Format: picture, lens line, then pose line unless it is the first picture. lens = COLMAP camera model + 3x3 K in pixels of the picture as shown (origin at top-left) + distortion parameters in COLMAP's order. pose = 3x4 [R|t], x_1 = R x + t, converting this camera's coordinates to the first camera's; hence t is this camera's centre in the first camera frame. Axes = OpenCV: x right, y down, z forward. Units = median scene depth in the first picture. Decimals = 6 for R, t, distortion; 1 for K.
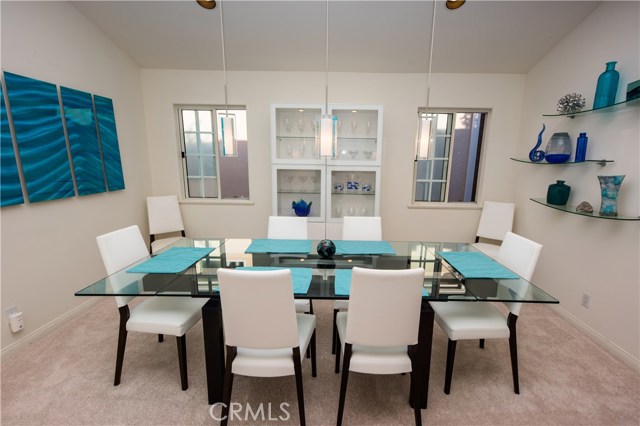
lens RADIAL K [[283.8, 0, 320.4], [0, 283.8, 219.8], [0, 0, 1]] dist [0.000474, -0.000043]
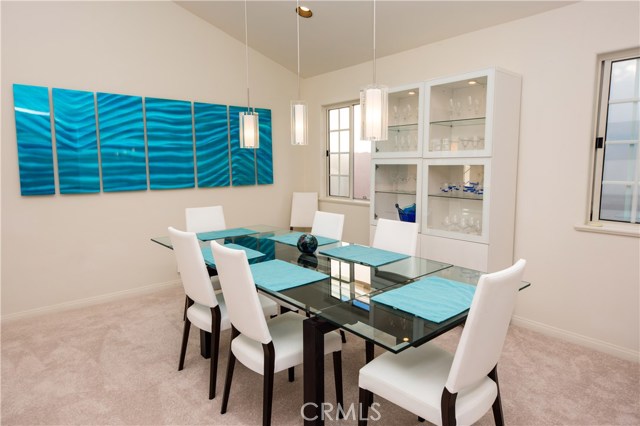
lens RADIAL K [[385.1, 0, 320.8], [0, 385.1, 207.8], [0, 0, 1]] dist [0.011040, 0.001278]
pose [[0.652180, 0.068171, -0.754993, 0.791011], [-0.144979, 0.988781, -0.035955, 0.020768], [0.744072, 0.132907, 0.654746, 0.168719]]
